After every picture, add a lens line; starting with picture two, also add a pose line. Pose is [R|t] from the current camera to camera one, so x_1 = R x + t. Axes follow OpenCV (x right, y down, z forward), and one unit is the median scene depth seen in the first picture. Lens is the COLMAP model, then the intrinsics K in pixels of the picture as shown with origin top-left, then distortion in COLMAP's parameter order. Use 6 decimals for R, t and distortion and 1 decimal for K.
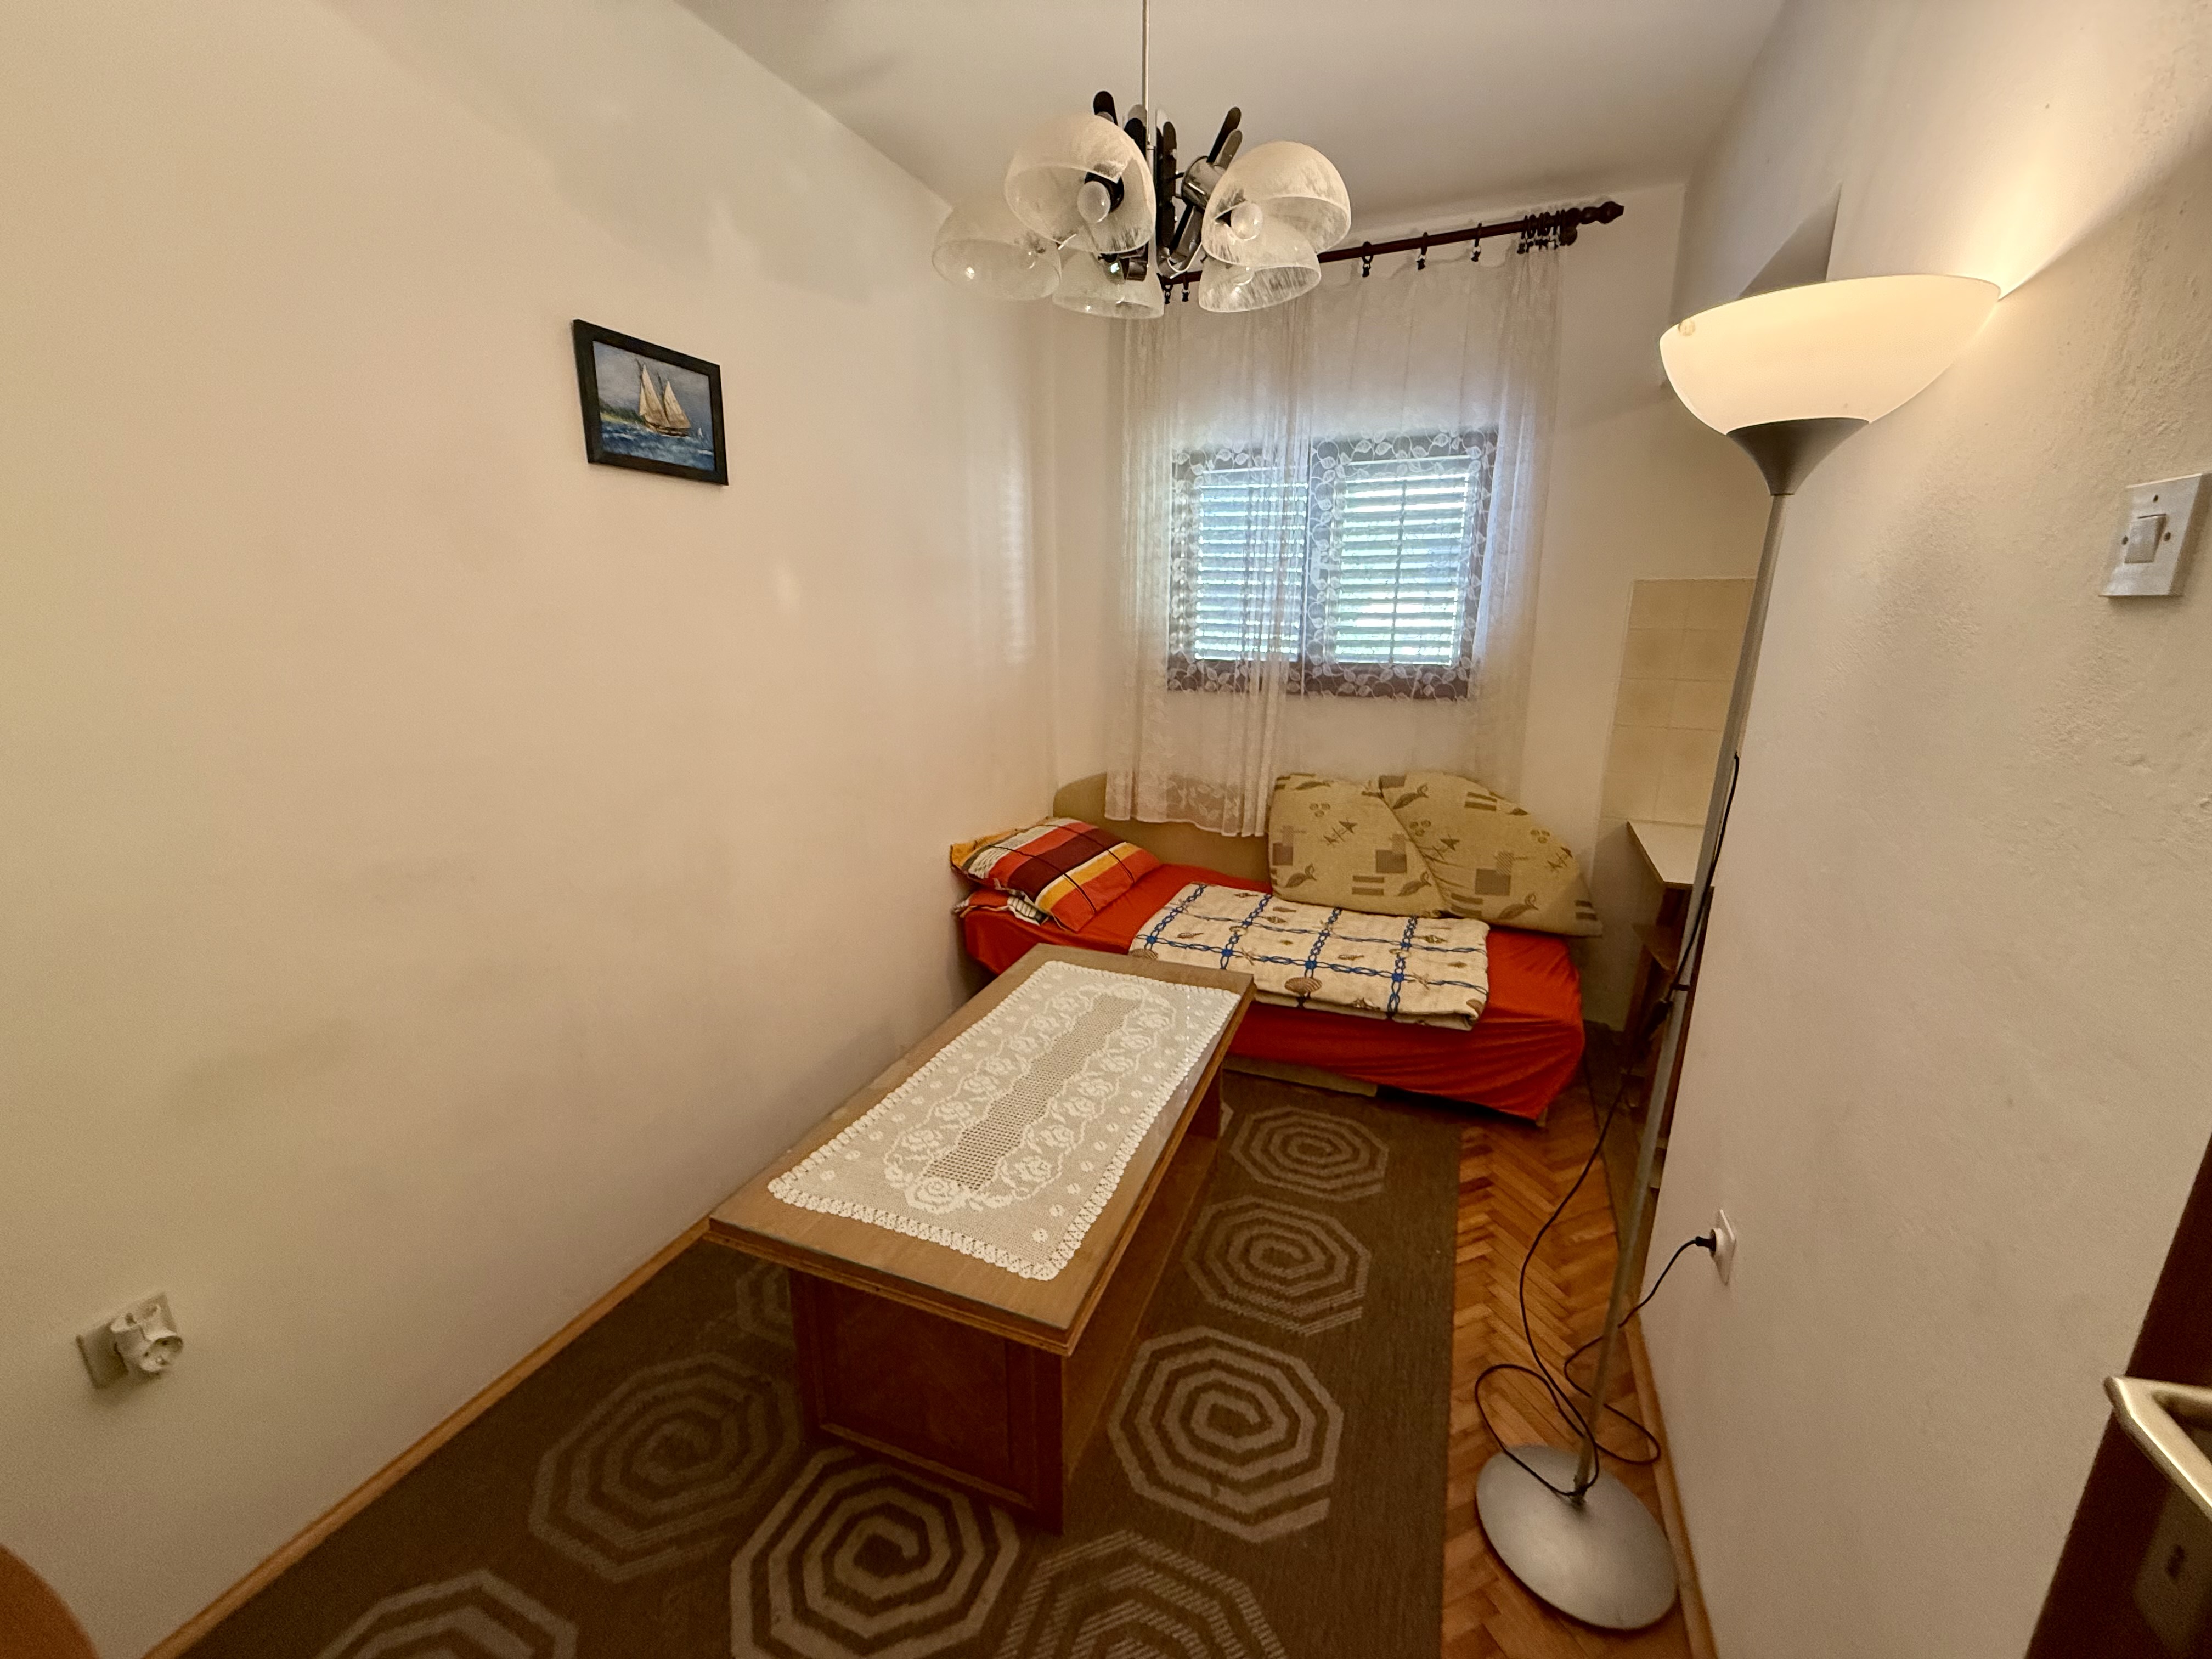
lens RADIAL K [[880.6, 0, 1102.5], [0, 880.6, 828.8], [0, 0, 1]] dist [0.000462, 0.000199]
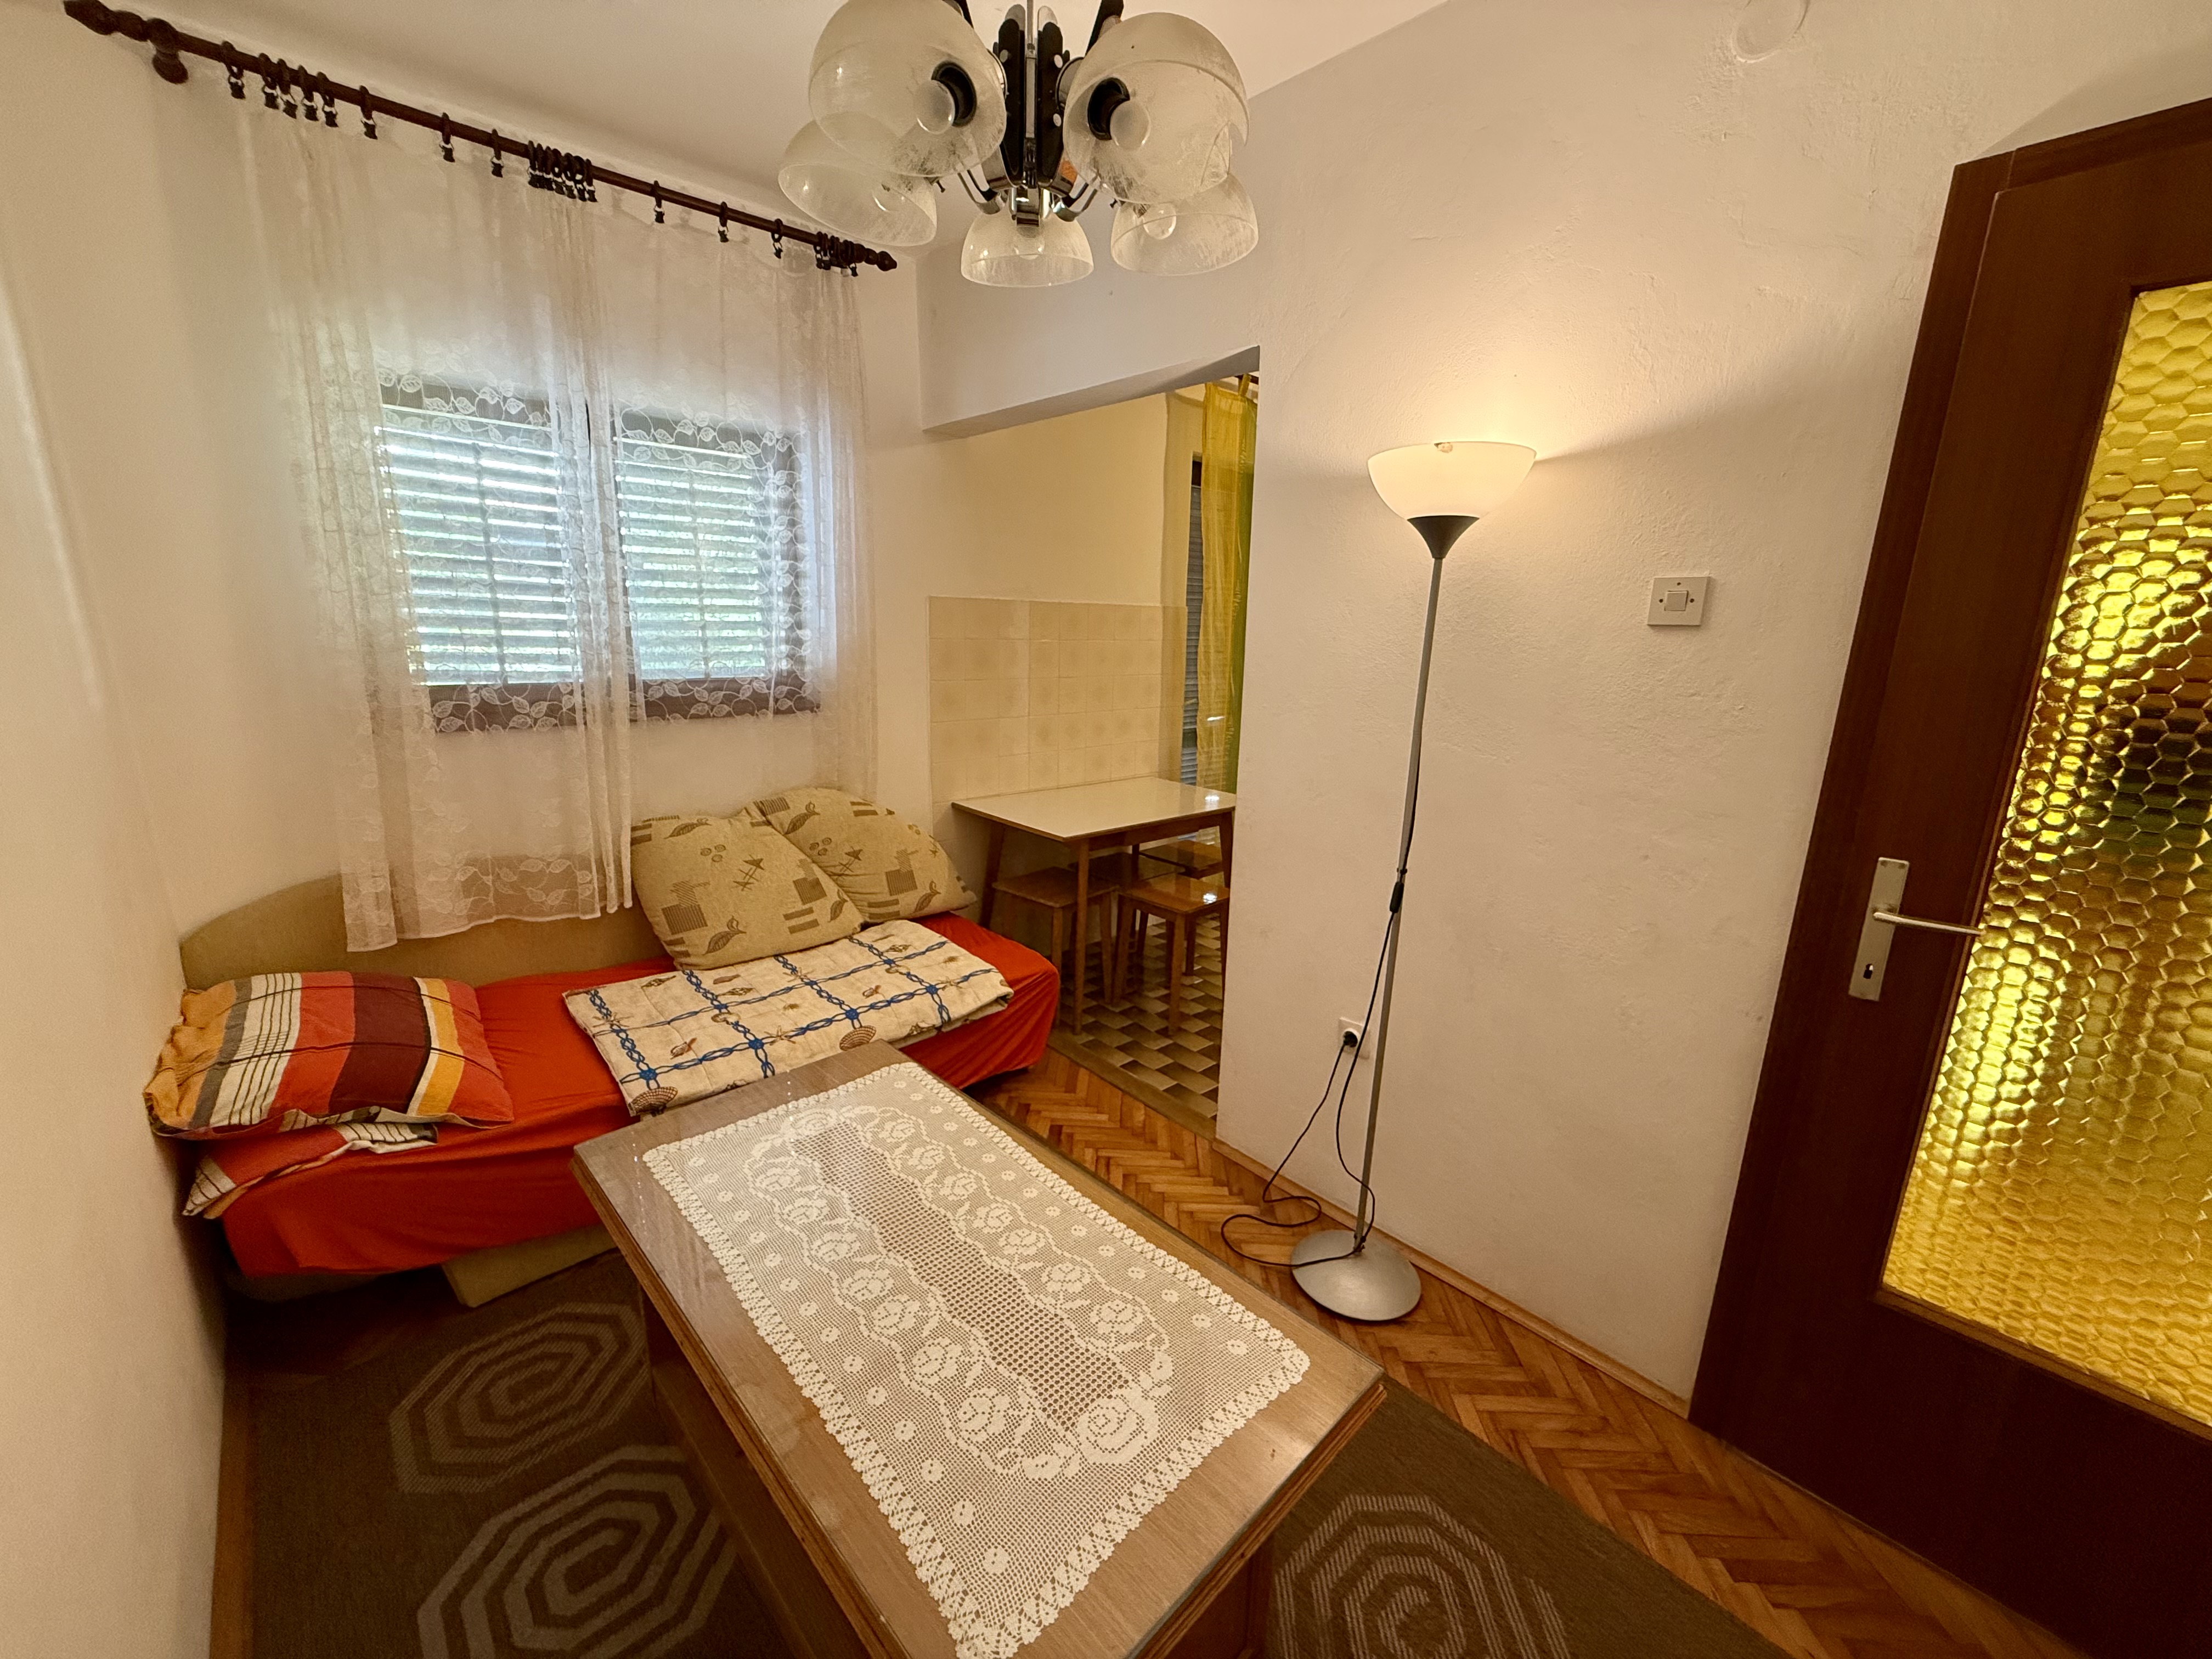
lens RADIAL K [[881.0, 0, 1102.9], [0, 881.0, 826.9], [0, 0, 1]] dist [0.001184, 0.000284]
pose [[0.417733, -0.195995, 0.887178, -0.390615], [0.206736, 0.971346, 0.117246, -0.078446], [-0.884737, 0.134435, 0.446282, 0.330248]]
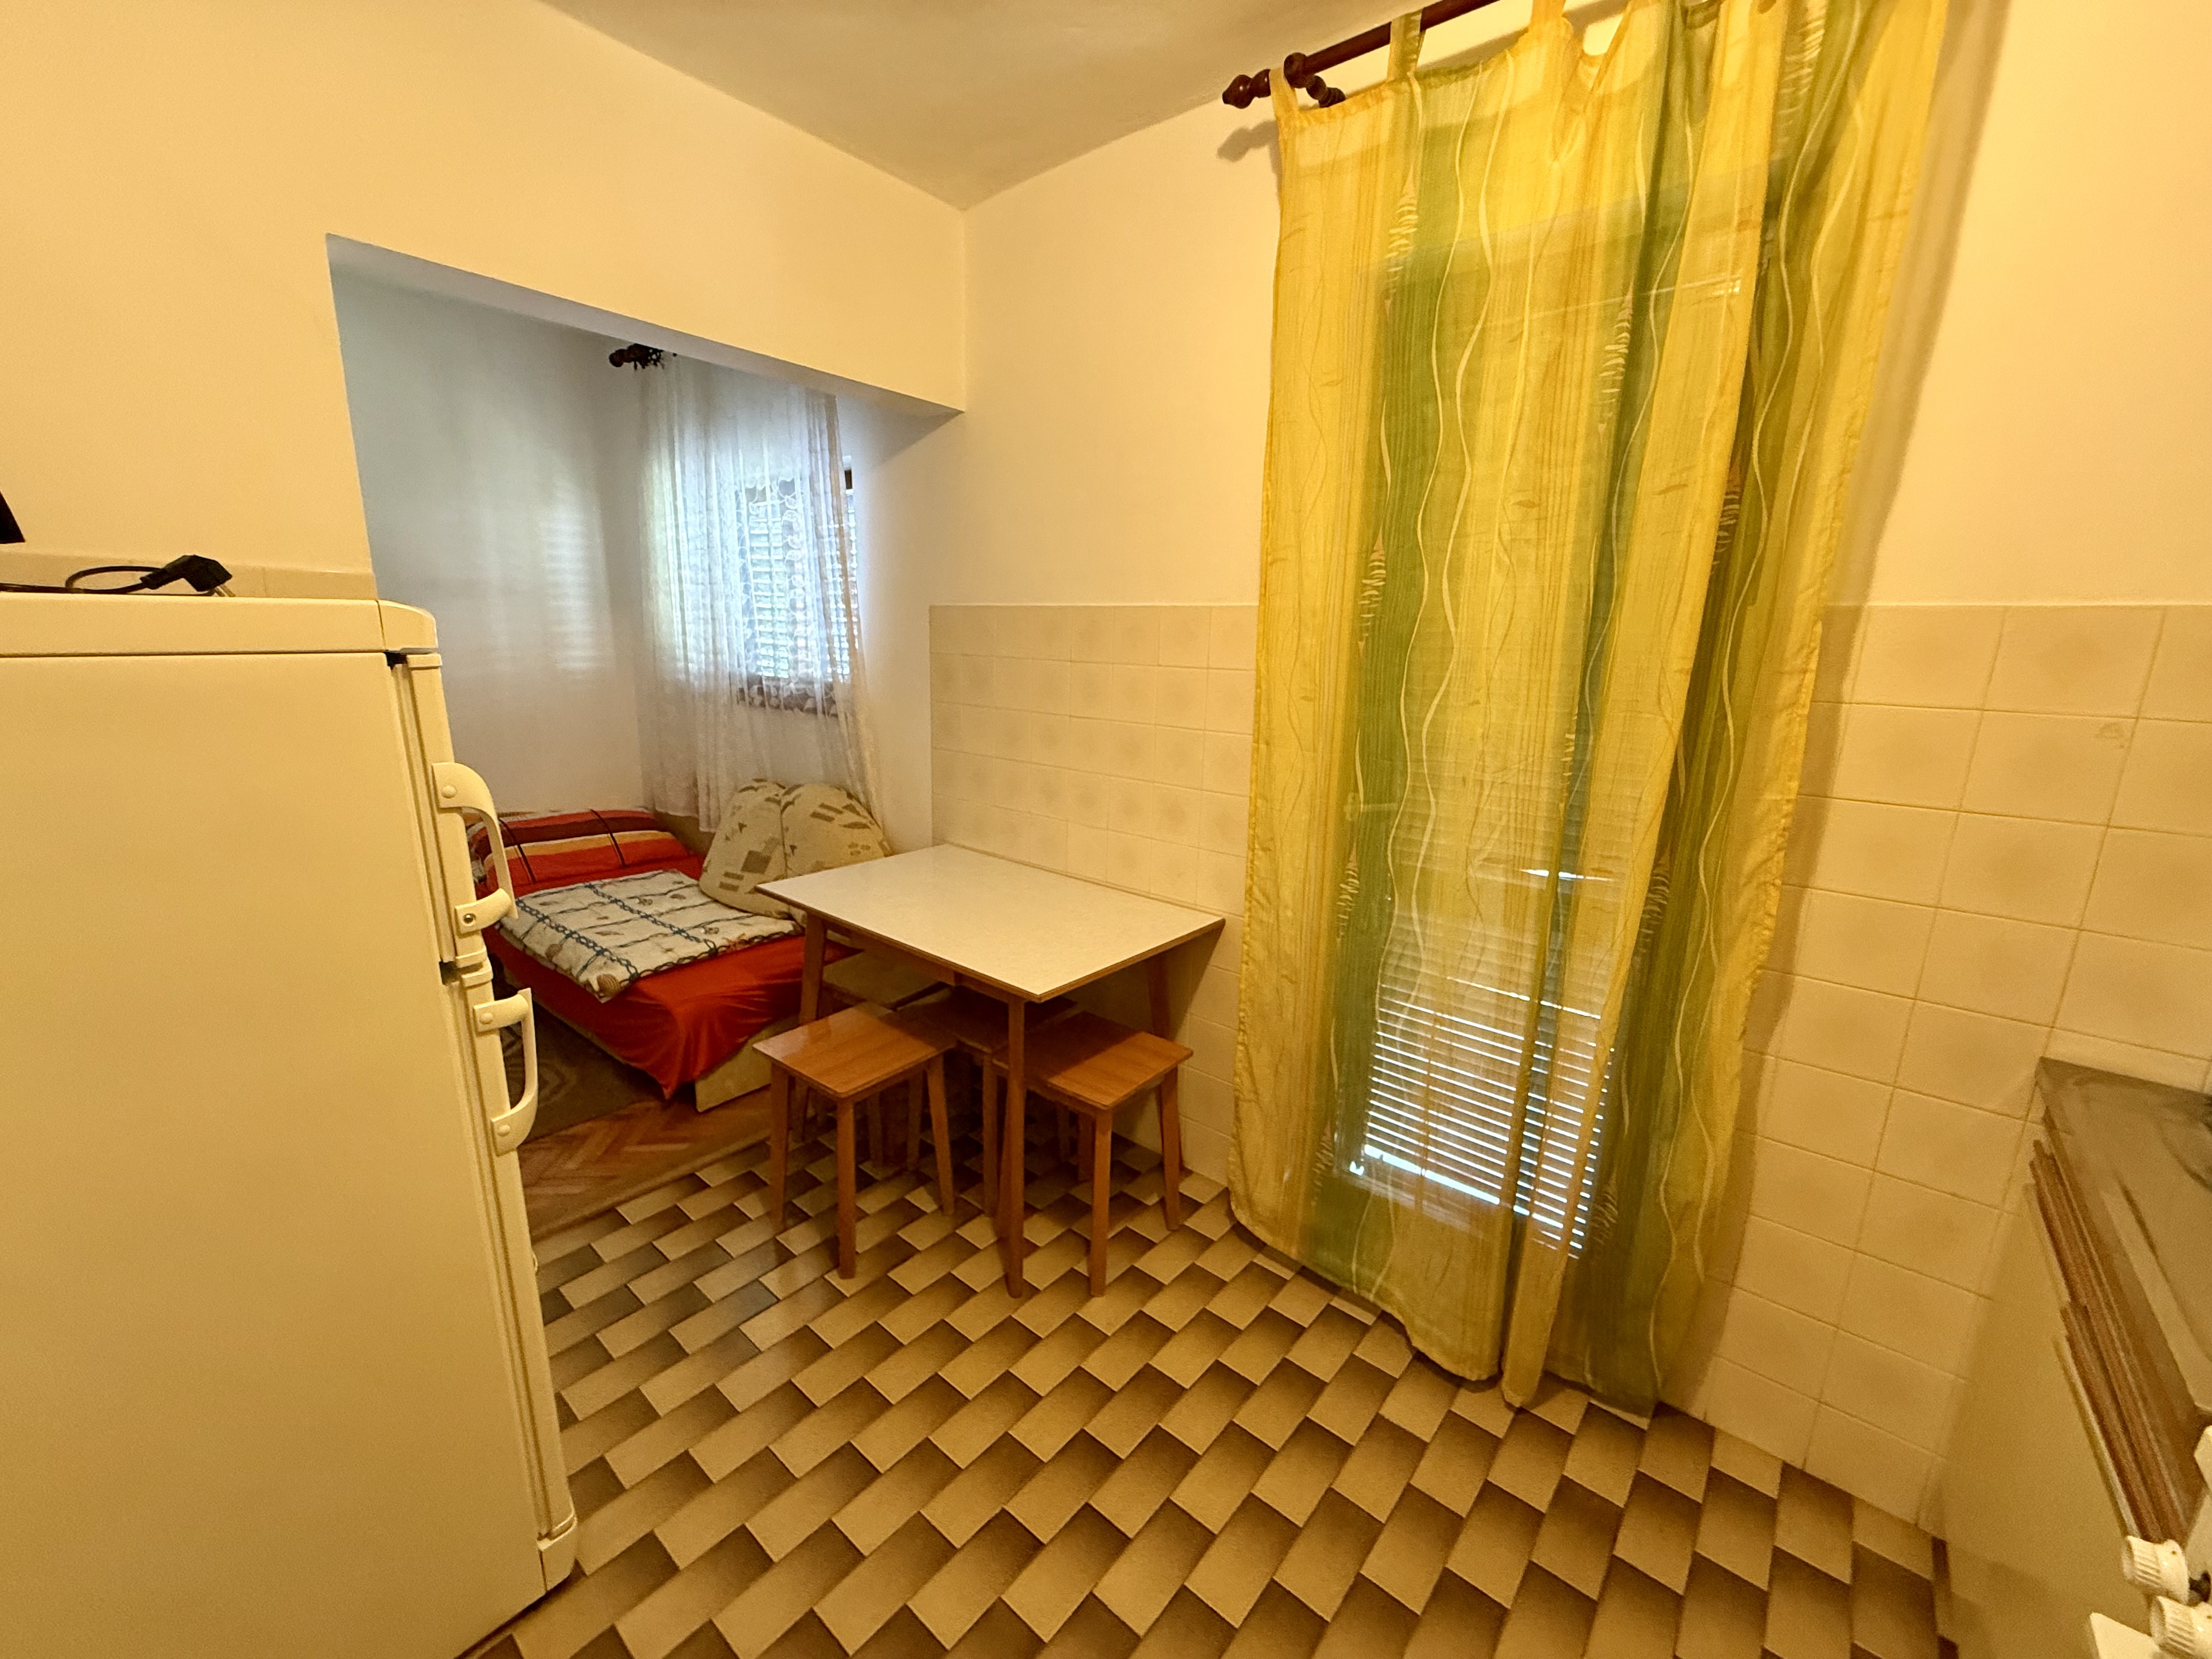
lens RADIAL K [[882.9, 0, 1103.9], [0, 882.9, 826.3], [0, 0, 1]] dist [-0.001357, -0.000149]
pose [[0.955252, 0.087375, -0.282595, 1.131442], [-0.100517, 0.994410, -0.032318, -0.015262], [0.278192, 0.059277, 0.958695, 0.092165]]
